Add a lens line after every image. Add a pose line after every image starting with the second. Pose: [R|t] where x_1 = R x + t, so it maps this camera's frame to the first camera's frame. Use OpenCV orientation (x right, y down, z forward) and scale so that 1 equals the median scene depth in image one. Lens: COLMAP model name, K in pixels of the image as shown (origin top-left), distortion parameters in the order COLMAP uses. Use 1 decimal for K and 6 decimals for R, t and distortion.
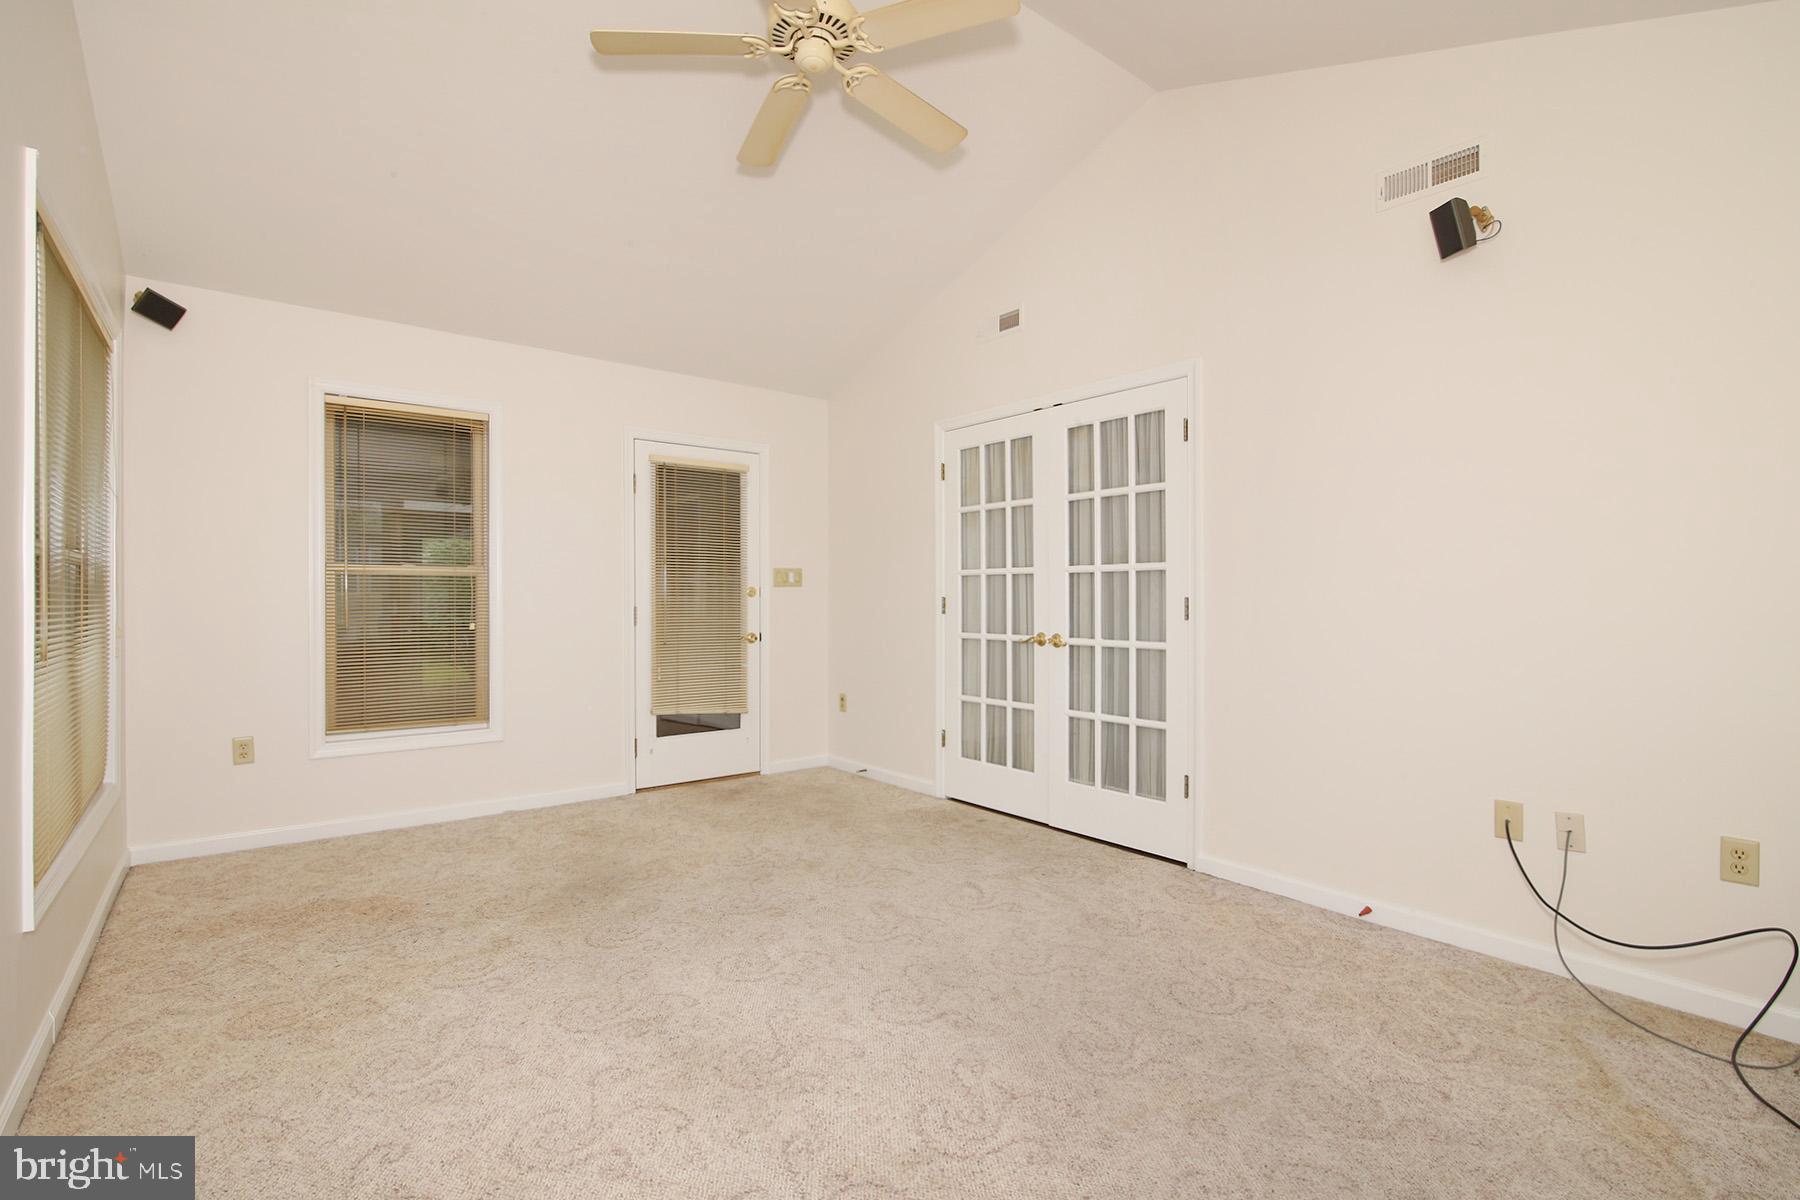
lens RADIAL K [[850.9, 0, 904.3], [0, 850.9, 600.6], [0, 0, 1]] dist [-0.029990, 0.019321]
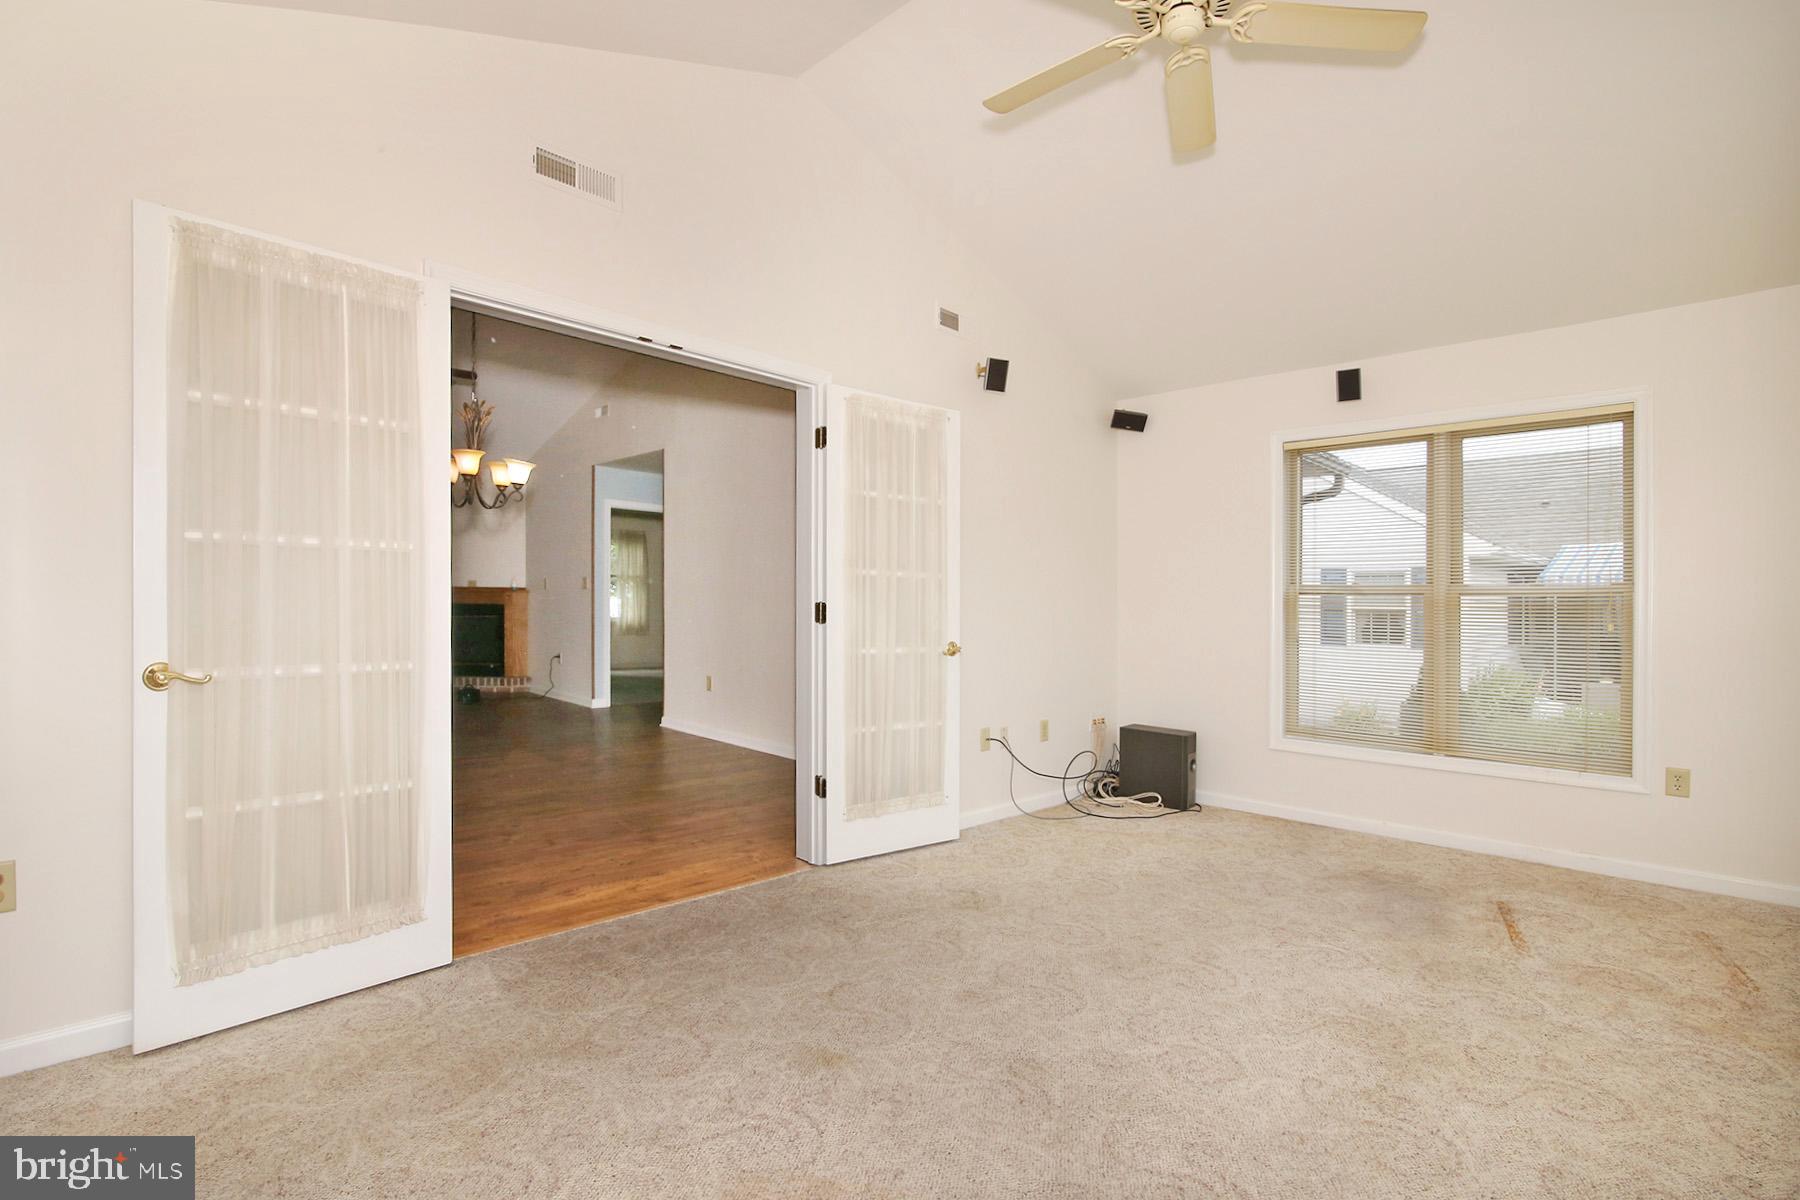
lens RADIAL K [[841.6, 0, 892.7], [0, 841.6, 603.0], [0, 0, 1]] dist [-0.039400, -0.000206]
pose [[-0.094465, 0.003367, 0.995522, -1.023875], [-0.003488, 0.999987, -0.003713, -0.005339], [-0.995522, -0.003823, -0.094452, 1.477401]]
